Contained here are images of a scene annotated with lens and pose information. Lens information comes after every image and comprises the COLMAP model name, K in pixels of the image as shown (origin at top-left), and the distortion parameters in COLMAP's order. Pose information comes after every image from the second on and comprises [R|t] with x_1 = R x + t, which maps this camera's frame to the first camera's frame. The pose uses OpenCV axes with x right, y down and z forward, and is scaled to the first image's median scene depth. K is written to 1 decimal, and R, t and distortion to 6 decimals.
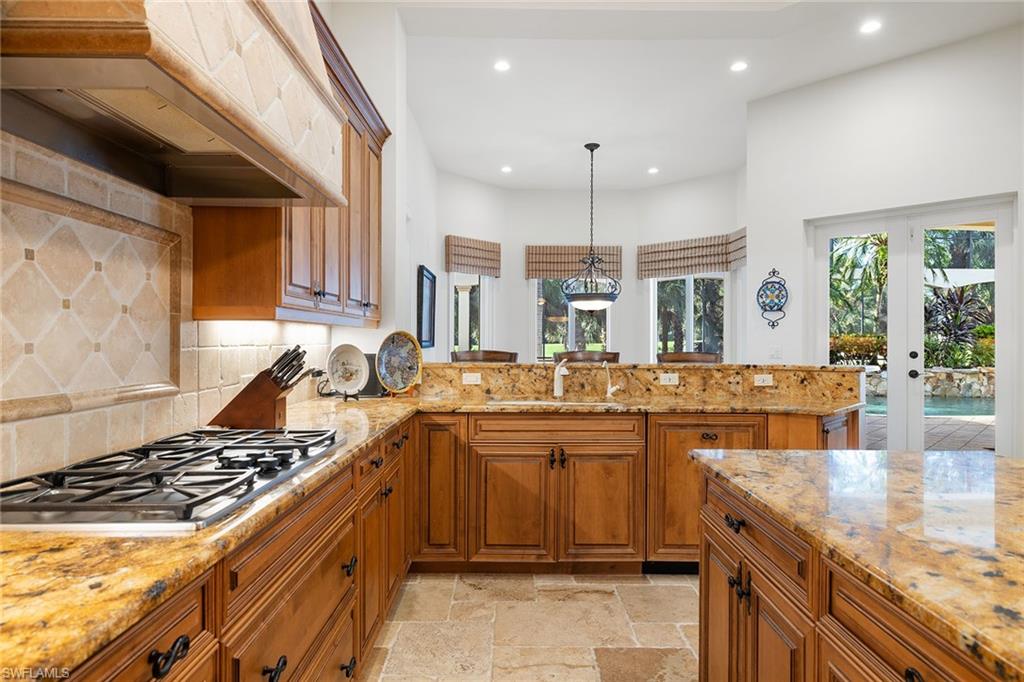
lens RADIAL K [[588.7, 0, 512.0], [0, 588.7, 341.0], [0, 0, 1]] dist [-0.000135, -0.000005]
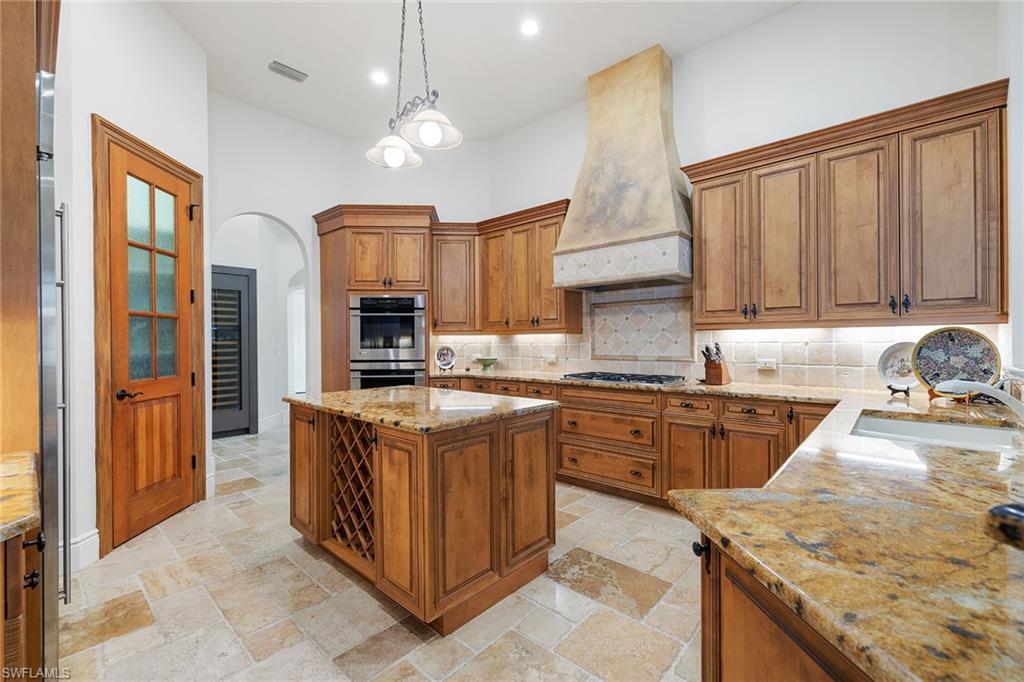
lens RADIAL K [[432.6, 0, 514.5], [0, 432.6, 340.7], [0, 0, 1]] dist [0.001815, 0.000270]
pose [[-0.668594, 0.002144, -0.743624, 0.172735], [0.005059, 0.999986, -0.001665, 0.000146], [0.743610, -0.004875, -0.668595, 0.224648]]
